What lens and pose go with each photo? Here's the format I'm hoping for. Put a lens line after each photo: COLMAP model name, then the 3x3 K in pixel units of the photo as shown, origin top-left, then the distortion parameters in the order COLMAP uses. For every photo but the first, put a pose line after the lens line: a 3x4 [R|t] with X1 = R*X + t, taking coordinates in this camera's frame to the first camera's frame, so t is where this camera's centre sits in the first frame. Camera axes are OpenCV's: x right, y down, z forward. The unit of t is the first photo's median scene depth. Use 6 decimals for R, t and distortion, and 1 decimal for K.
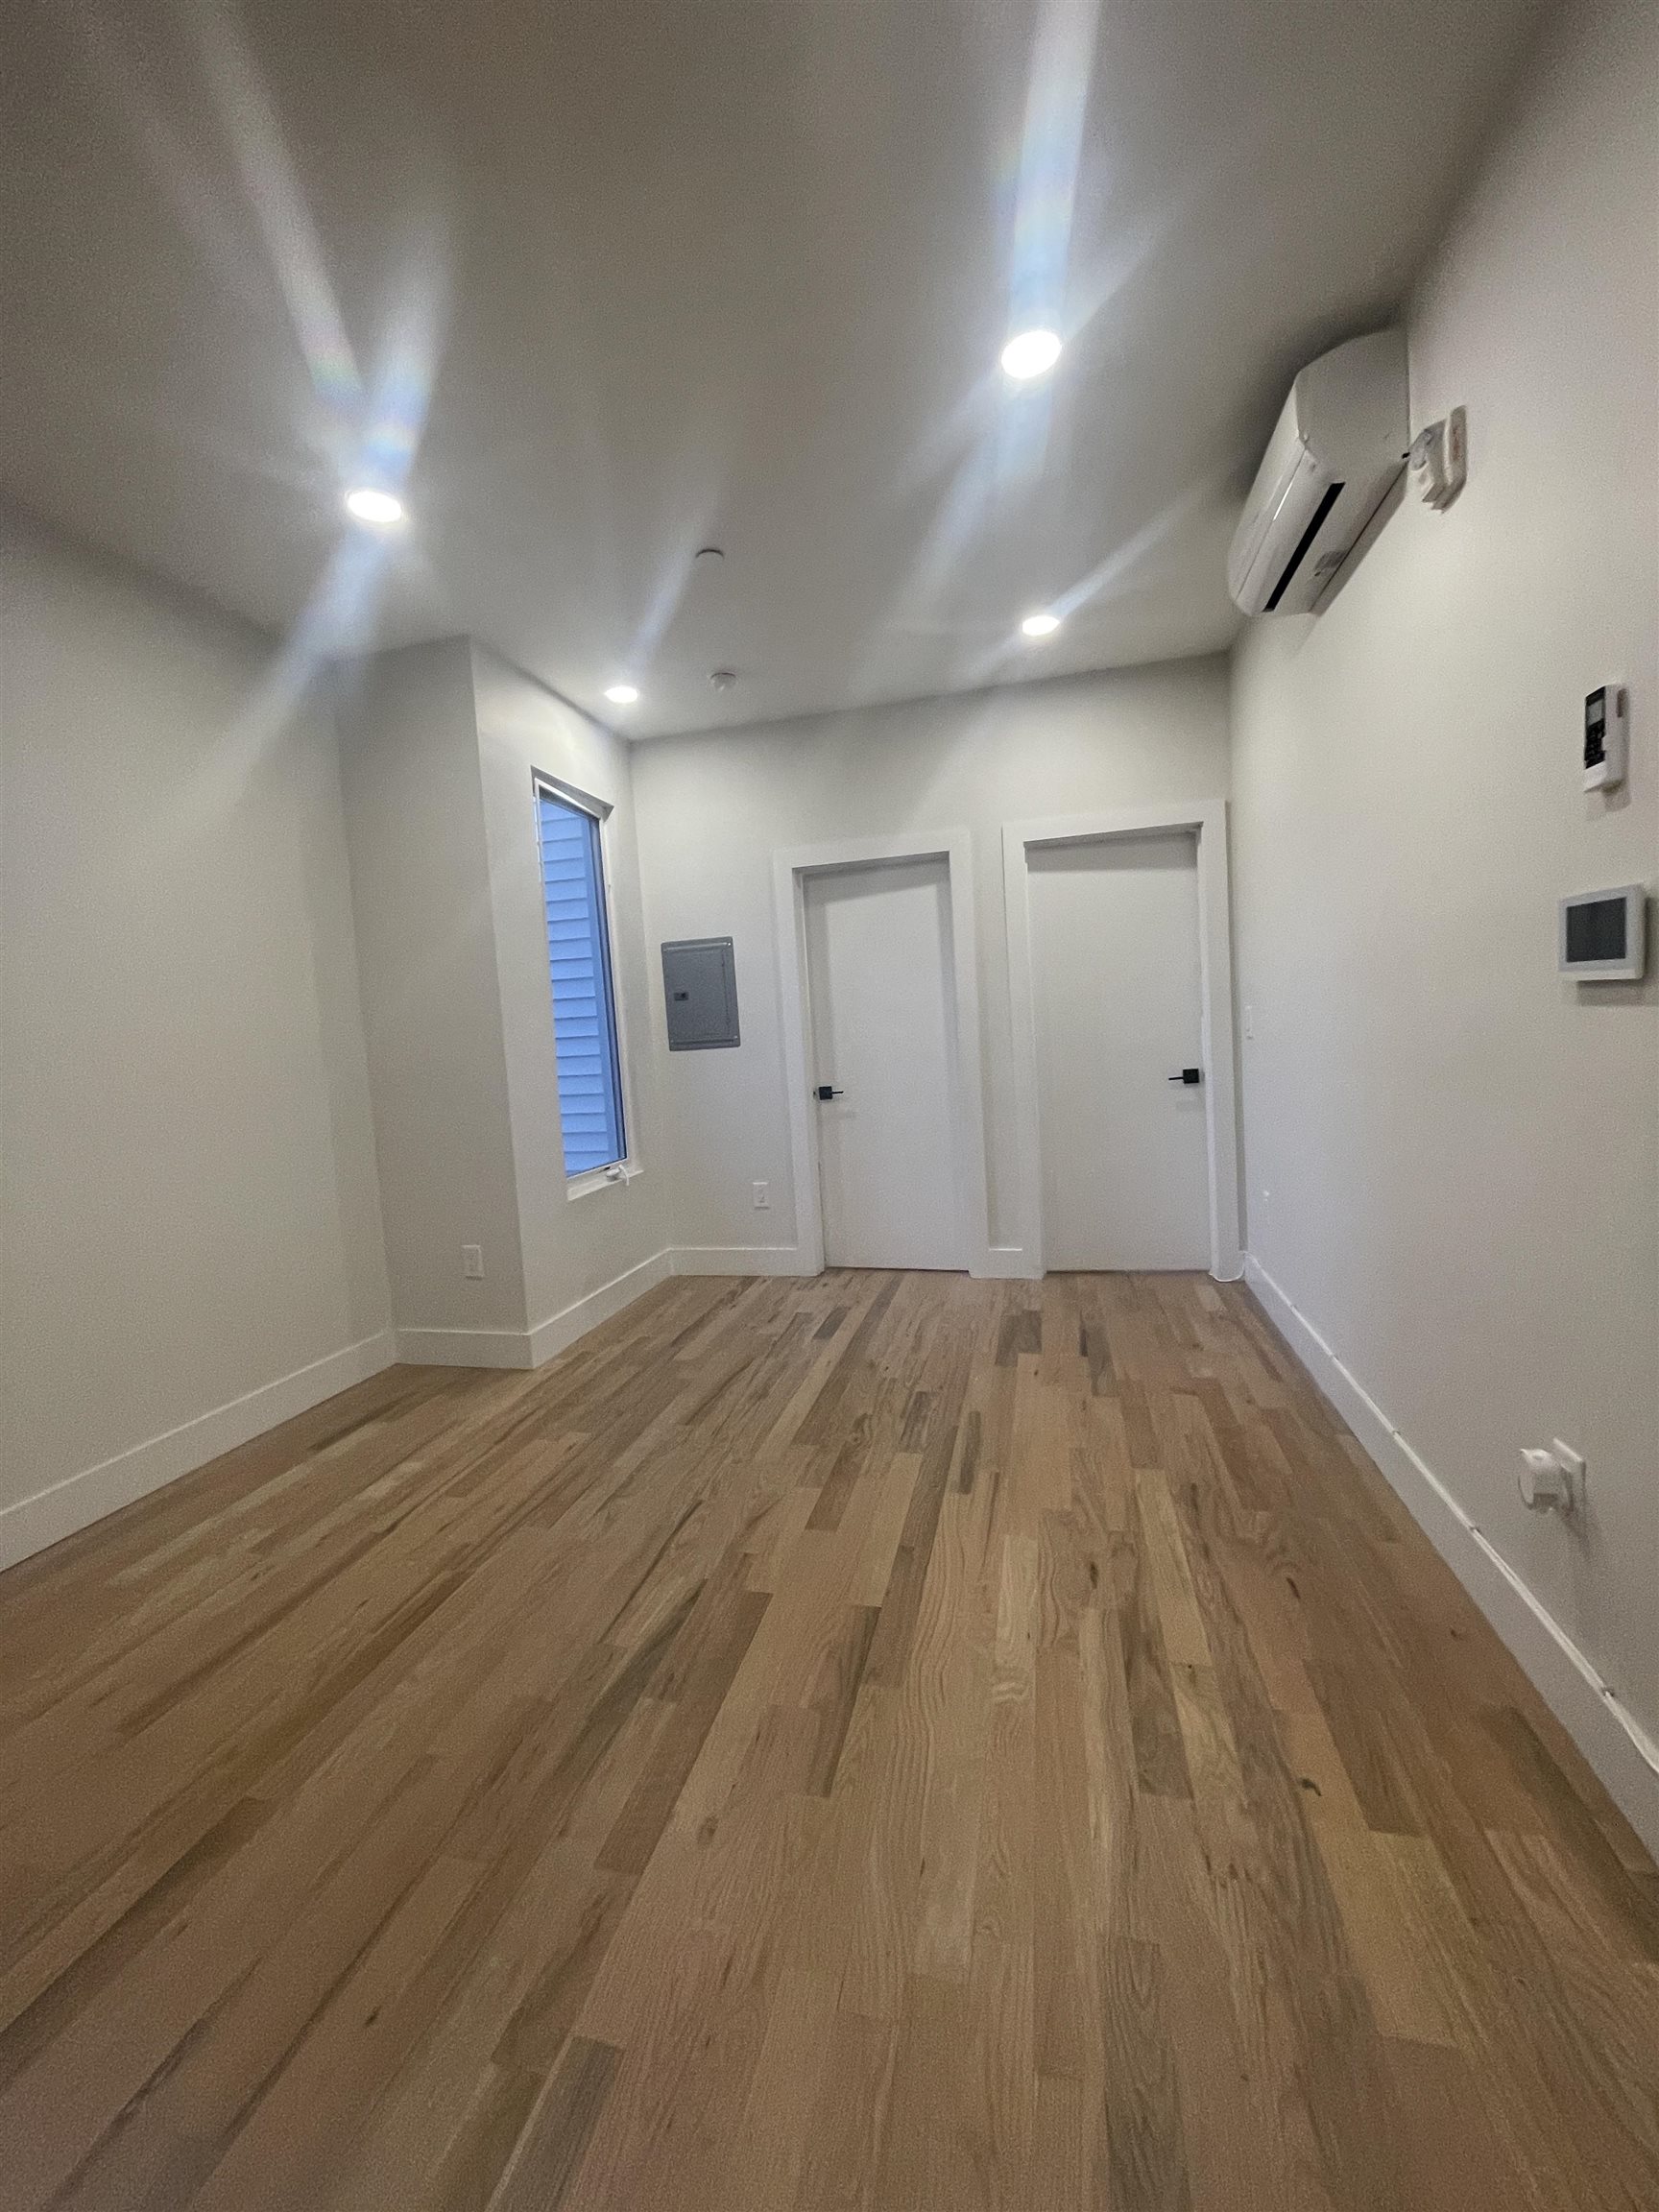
lens RADIAL K [[888.5, 0, 827.6], [0, 888.5, 1101.2], [0, 0, 1]] dist [-0.005363, -0.001092]
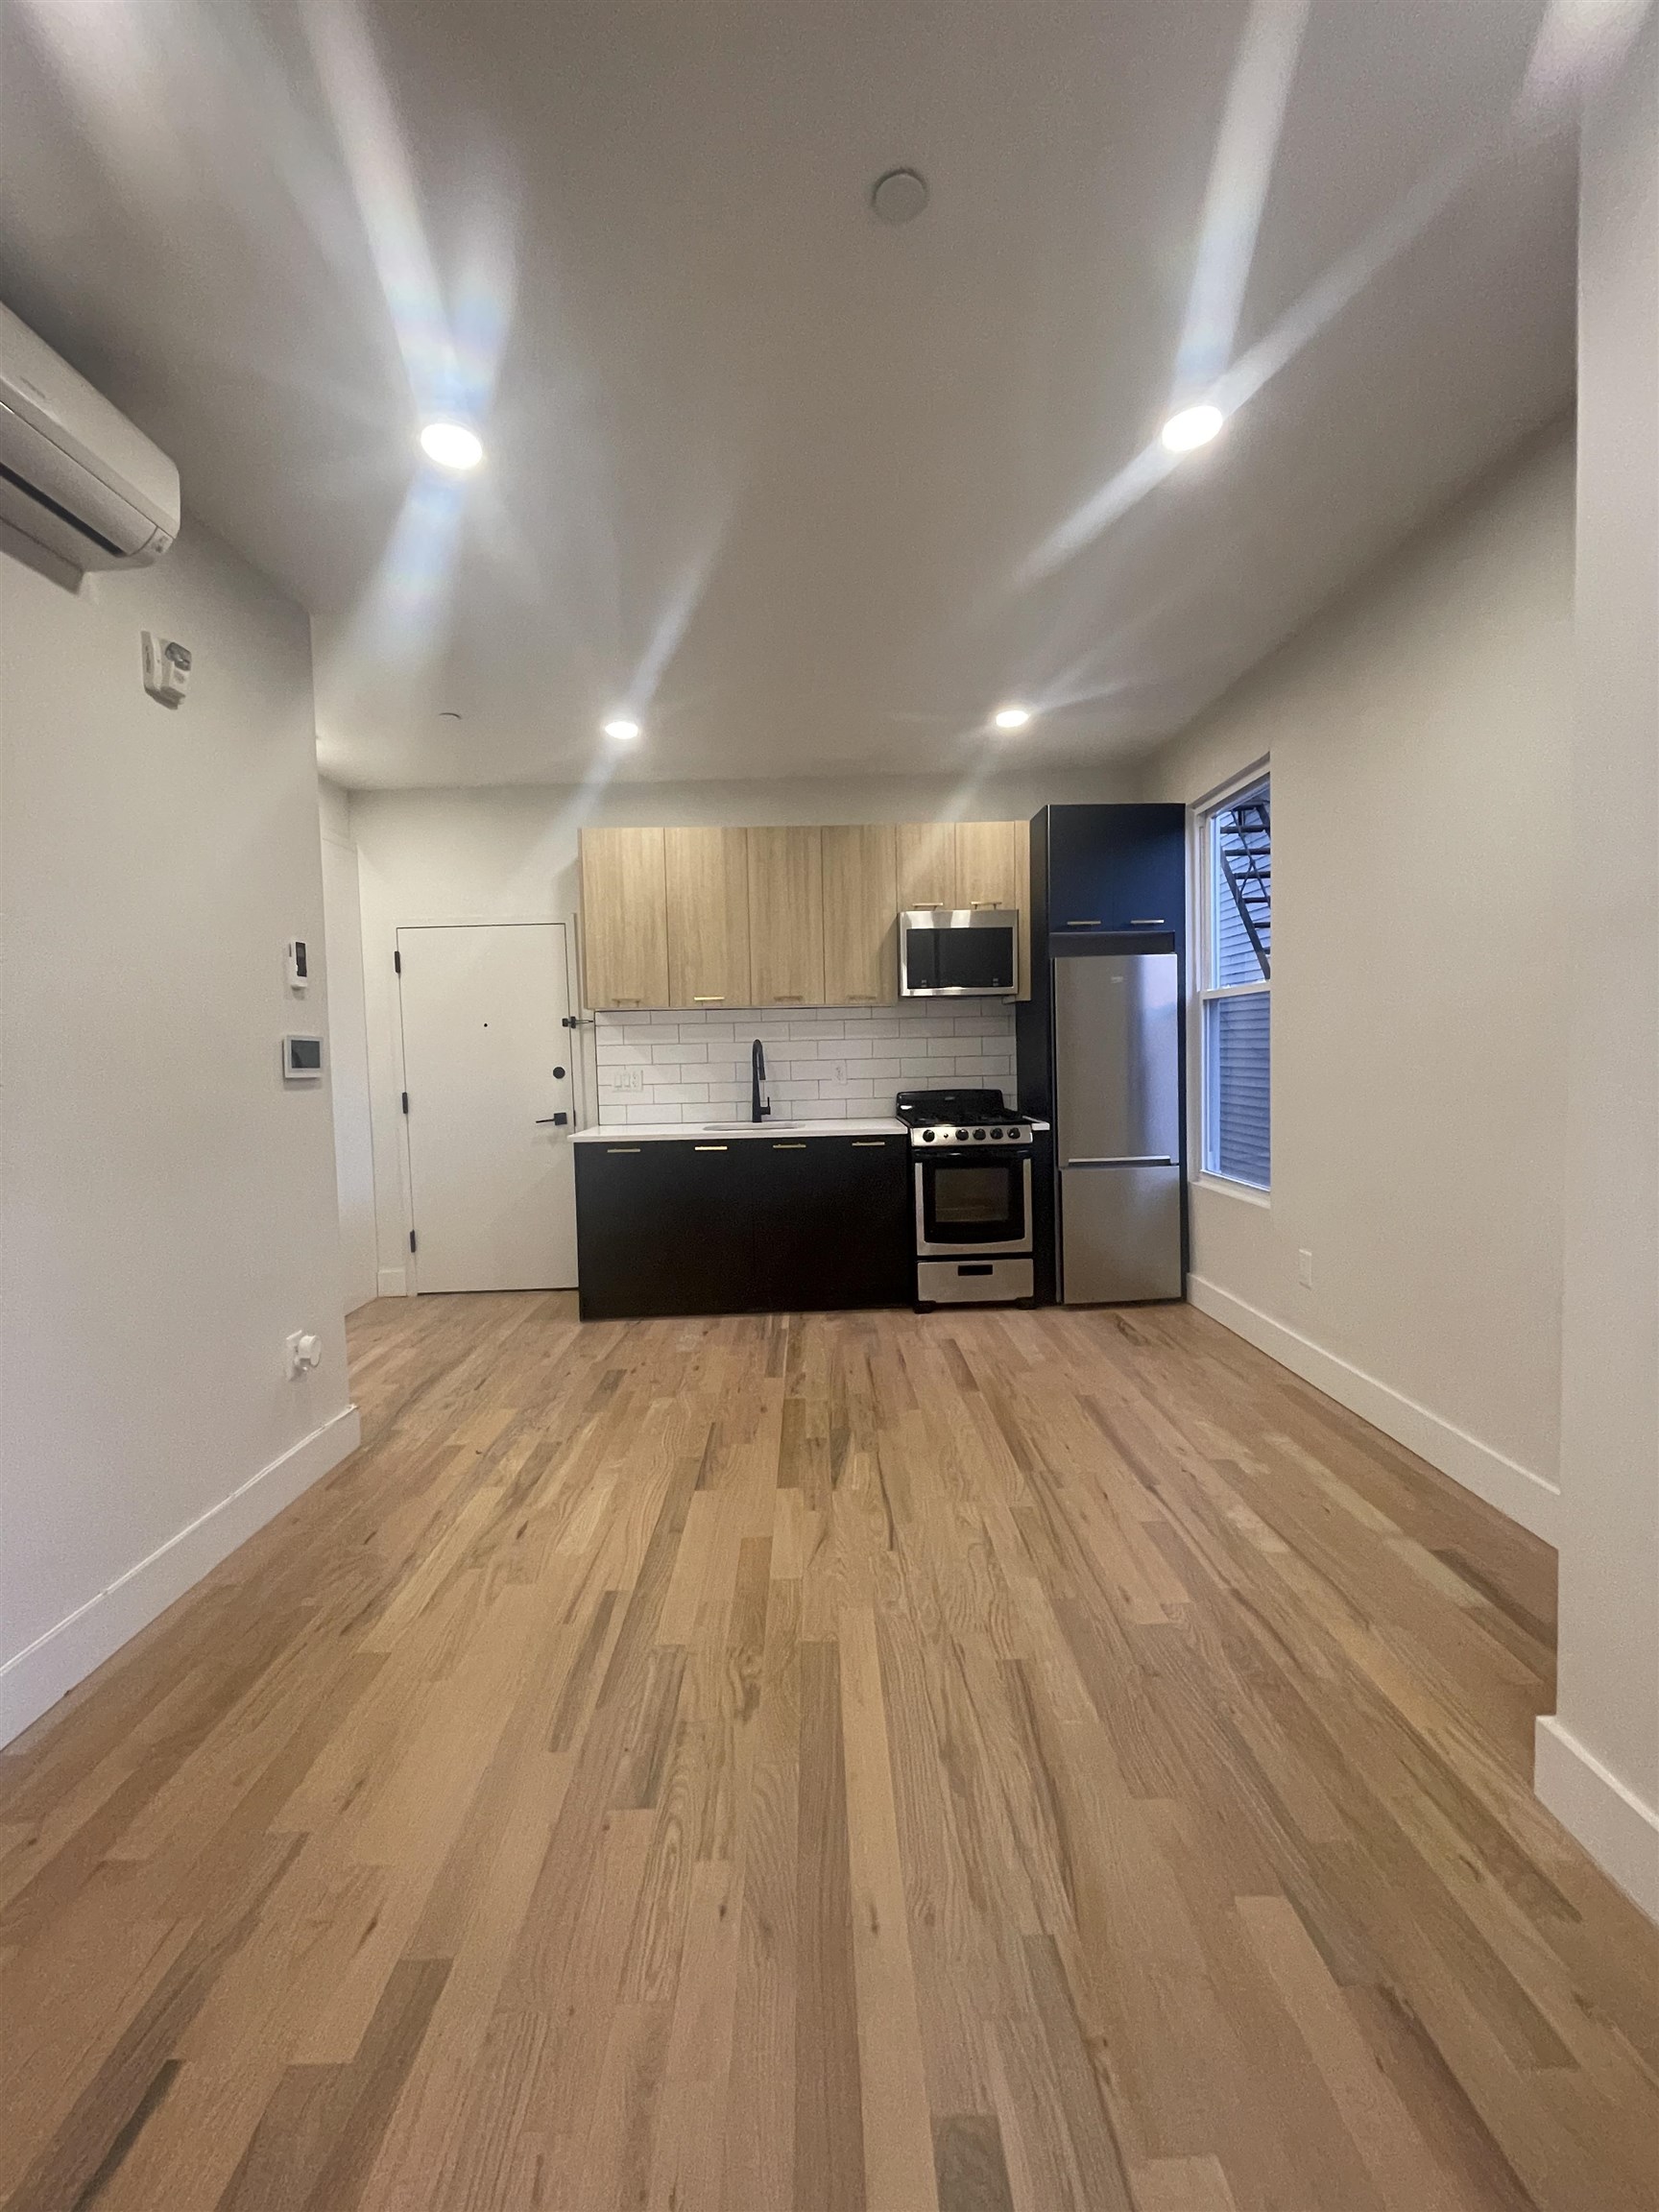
lens RADIAL K [[888.5, 0, 828.8], [0, 888.5, 1100.1], [0, 0, 1]] dist [-0.005363, -0.001092]
pose [[-0.962880, 0.099884, -0.250770, 0.118248], [0.062756, 0.986397, 0.151927, -0.184286], [0.262534, 0.130550, -0.956050, 1.882309]]
